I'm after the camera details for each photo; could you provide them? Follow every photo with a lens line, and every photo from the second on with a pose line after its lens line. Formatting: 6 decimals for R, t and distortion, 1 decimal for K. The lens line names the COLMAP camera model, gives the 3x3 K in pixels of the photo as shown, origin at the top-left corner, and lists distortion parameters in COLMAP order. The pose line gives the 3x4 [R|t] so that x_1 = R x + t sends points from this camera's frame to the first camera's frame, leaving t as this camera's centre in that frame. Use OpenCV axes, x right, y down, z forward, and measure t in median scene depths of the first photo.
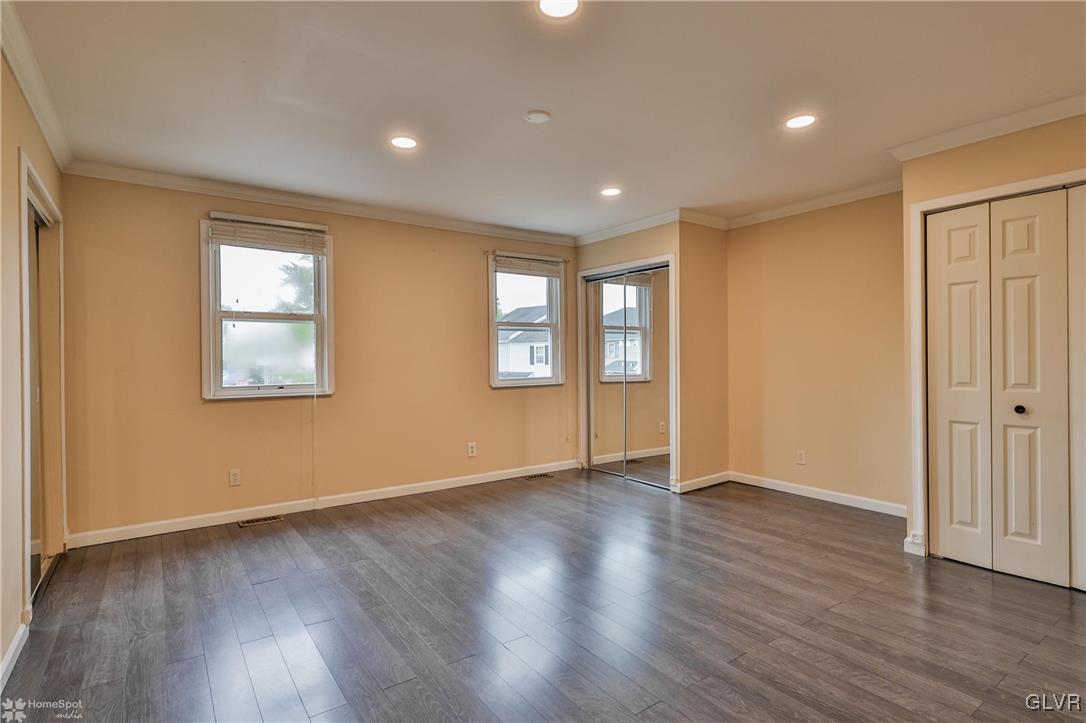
lens RADIAL K [[549.2, 0, 543.4], [0, 549.2, 360.0], [0, 0, 1]] dist [0.001830, 0.000593]
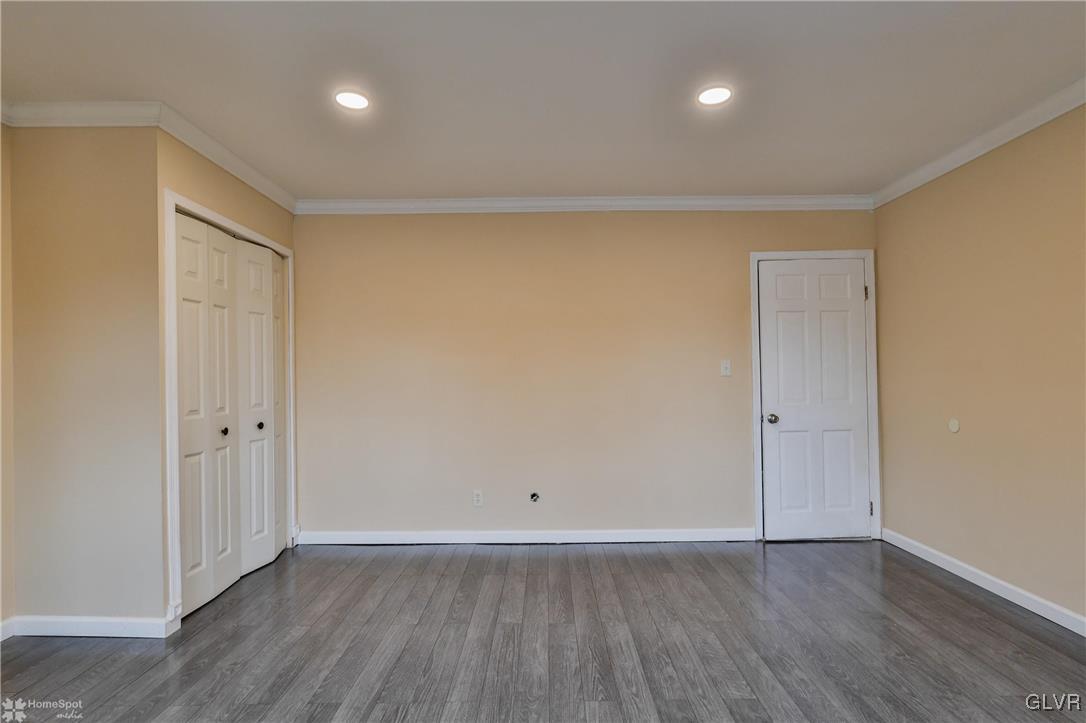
lens RADIAL K [[549.2, 0, 544.3], [0, 549.2, 364.6], [0, 0, 1]] dist [0.001830, 0.000593]
pose [[-0.805795, 0.021006, 0.591822, -0.256858], [0.015585, 0.999777, -0.014266, -0.013130], [-0.591990, -0.002272, -0.805942, 1.463720]]
